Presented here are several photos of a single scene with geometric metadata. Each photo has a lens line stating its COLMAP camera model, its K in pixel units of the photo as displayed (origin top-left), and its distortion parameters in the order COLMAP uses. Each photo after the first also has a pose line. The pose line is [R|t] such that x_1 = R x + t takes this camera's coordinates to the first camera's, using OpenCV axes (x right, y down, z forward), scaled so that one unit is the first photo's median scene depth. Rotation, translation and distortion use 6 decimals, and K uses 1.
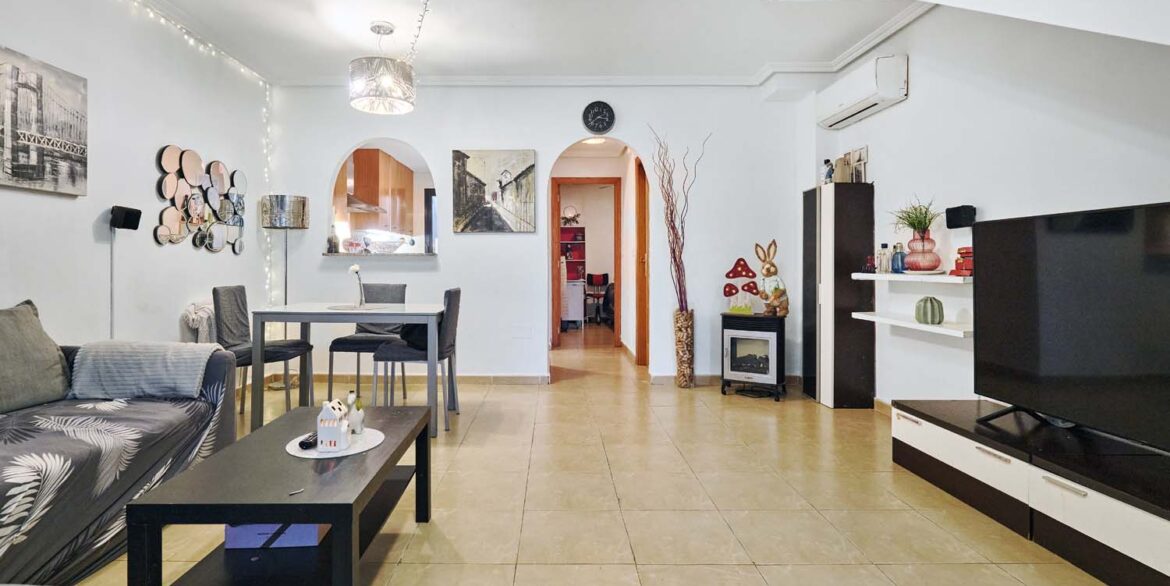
lens RADIAL K [[544.6, 0, 581.0], [0, 544.6, 248.7], [0, 0, 1]] dist [0.000088, -0.000052]
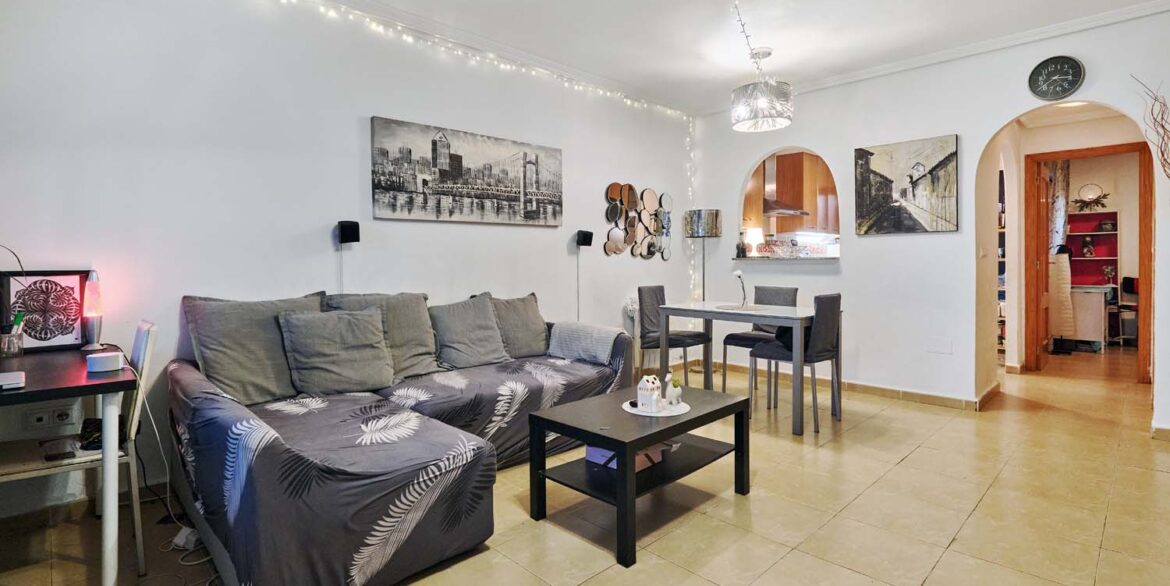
lens RADIAL K [[544.6, 0, 581.0], [0, 544.6, 248.7], [0, 0, 1]] dist [0.000088, -0.000052]
pose [[0.706224, -0.021646, -0.707658, 0.145250], [0.022685, 0.999711, -0.007941, -0.012652], [0.707625, -0.010445, 0.706511, -0.033218]]
